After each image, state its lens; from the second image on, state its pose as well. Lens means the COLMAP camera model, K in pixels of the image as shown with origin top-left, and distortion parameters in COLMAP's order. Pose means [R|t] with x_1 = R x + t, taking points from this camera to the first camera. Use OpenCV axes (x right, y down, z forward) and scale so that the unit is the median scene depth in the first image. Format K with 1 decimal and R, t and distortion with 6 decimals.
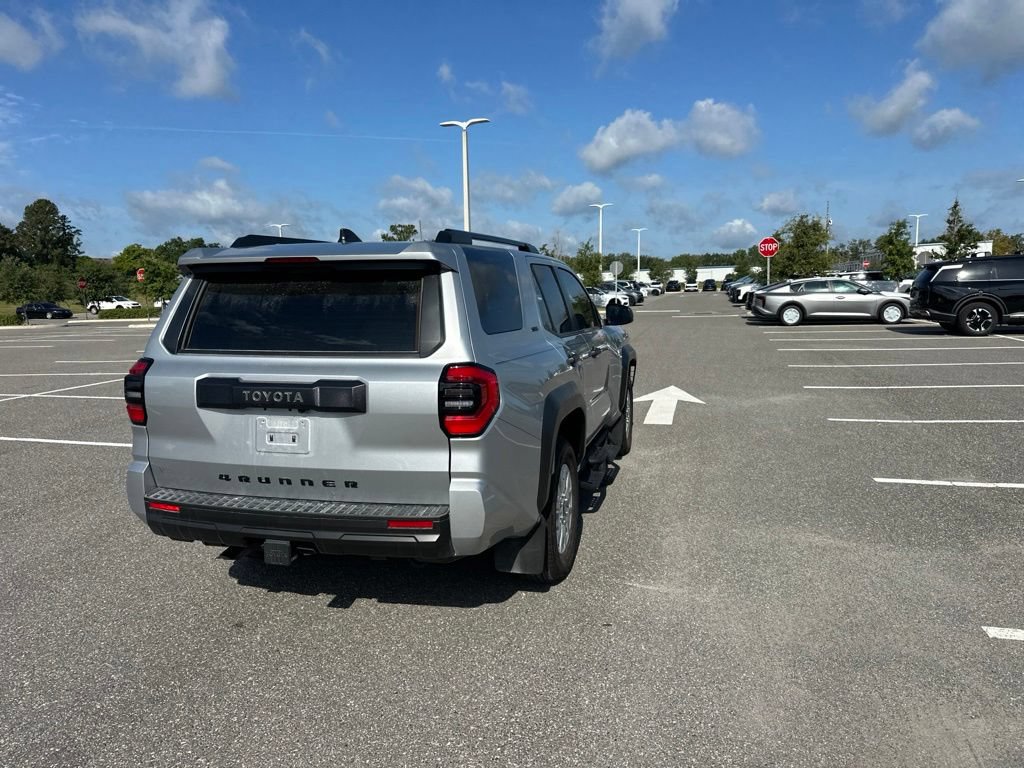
lens RADIAL K [[721.9, 0, 522.3], [0, 721.9, 390.9], [0, 0, 1]] dist [0.048510, -0.060440]
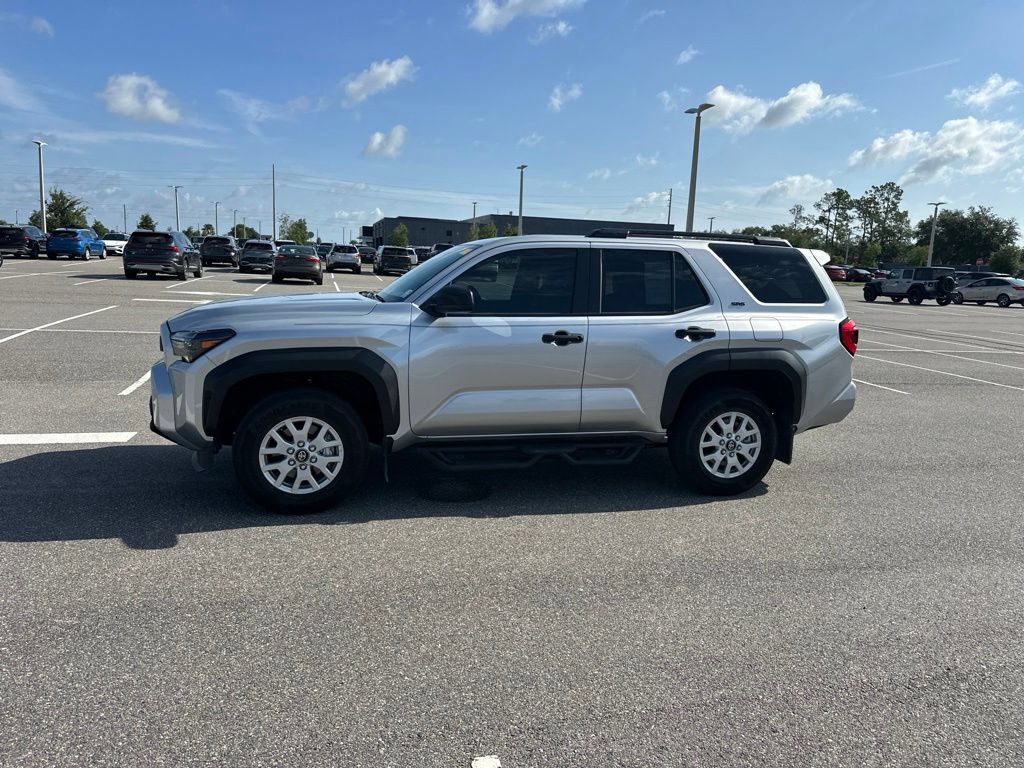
lens RADIAL K [[718.4, 0, 519.7], [0, 718.4, 390.9], [0, 0, 1]] dist [0.040255, -0.041144]
pose [[-0.501225, -0.152253, 0.851817, -0.241086], [0.093567, 0.969091, 0.228272, -0.050052], [-0.860243, 0.194118, -0.471487, 0.375542]]
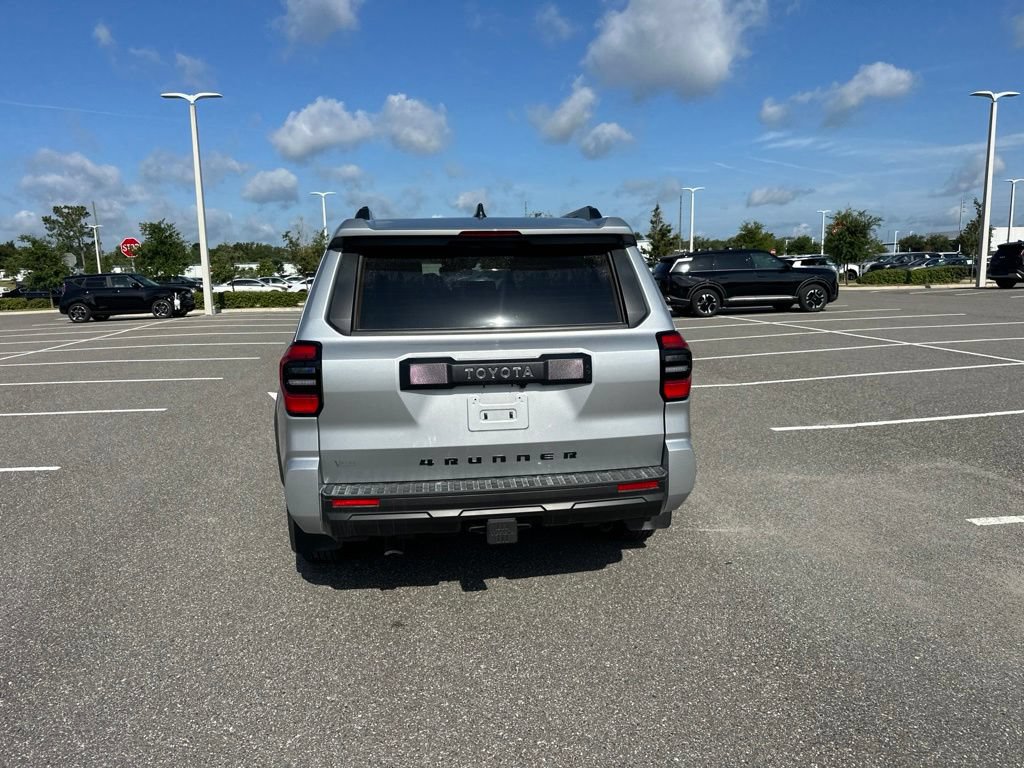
lens RADIAL K [[721.9, 0, 520.1], [0, 721.9, 388.8], [0, 0, 1]] dist [0.048510, -0.060440]
pose [[0.921687, -0.061098, 0.383093, -0.095264], [0.058299, 0.998120, 0.018923, 0.001784], [-0.383529, 0.004893, 0.923516, 0.012238]]
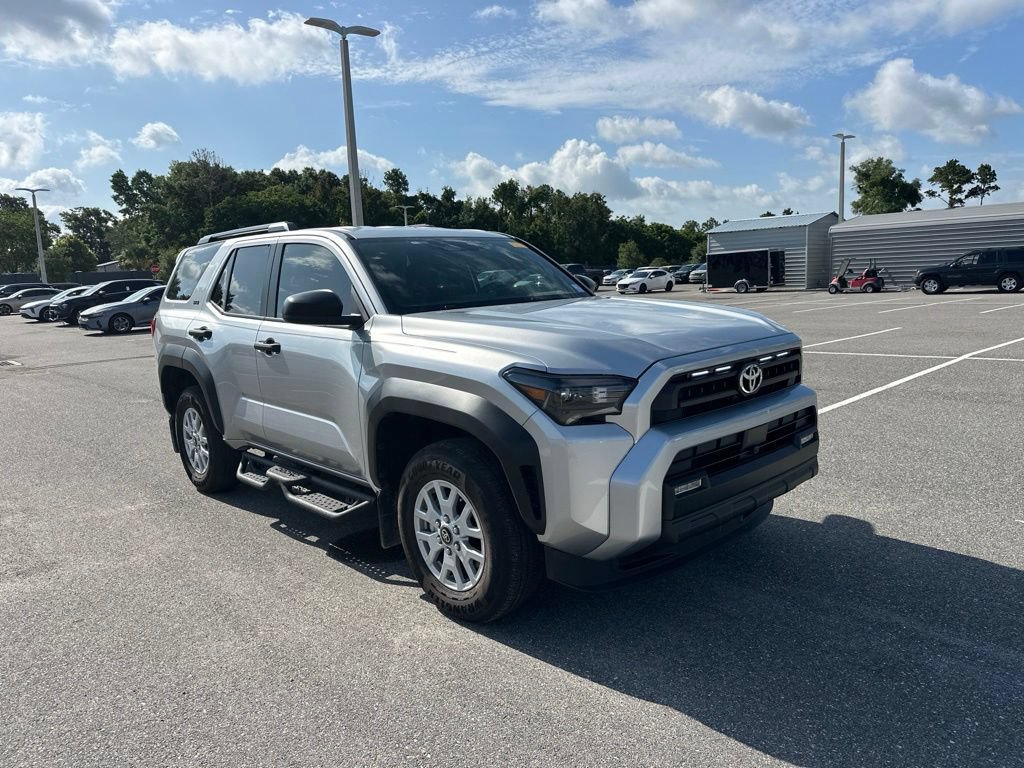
lens RADIAL K [[721.9, 0, 513.9], [0, 721.9, 384.9], [0, 0, 1]] dist [0.048510, -0.060440]
pose [[-0.522884, 0.175974, -0.834042, 0.154221], [-0.067512, 0.966835, 0.246317, -0.055199], [0.849726, 0.185103, -0.493662, 0.389717]]
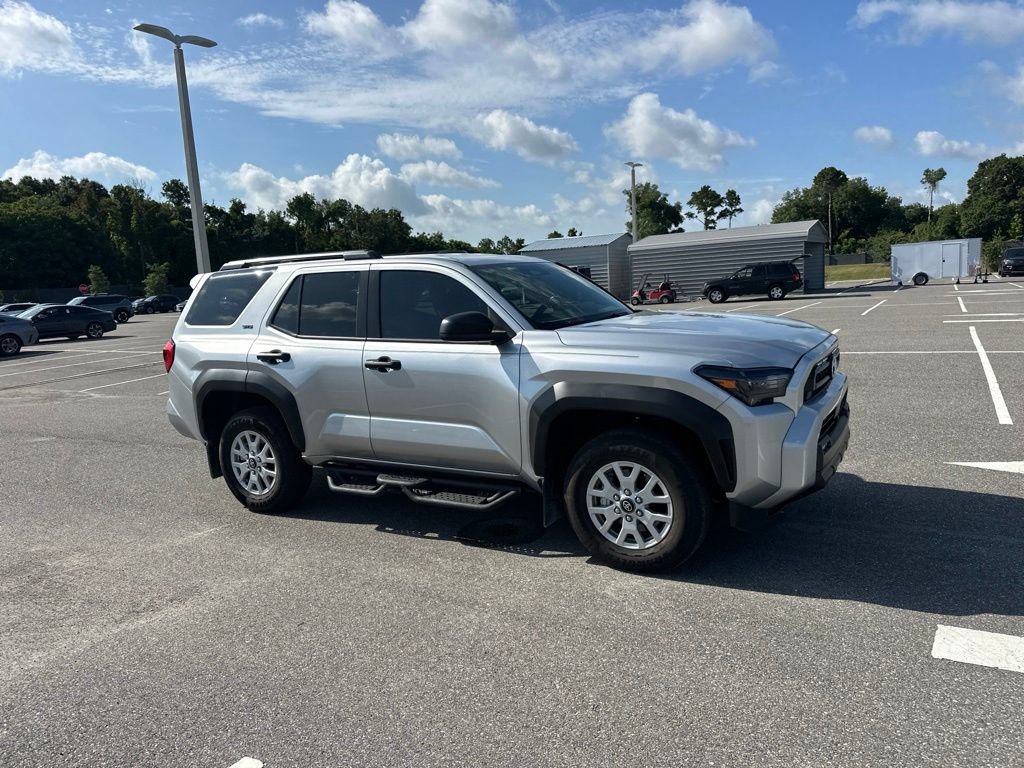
lens RADIAL K [[721.9, 0, 519.0], [0, 721.9, 383.1], [0, 0, 1]] dist [0.048510, -0.060440]
pose [[-0.254564, 0.177986, -0.950536, 0.217677], [-0.075886, 0.976209, 0.203117, -0.053627], [0.964074, 0.123839, -0.235001, 0.325071]]
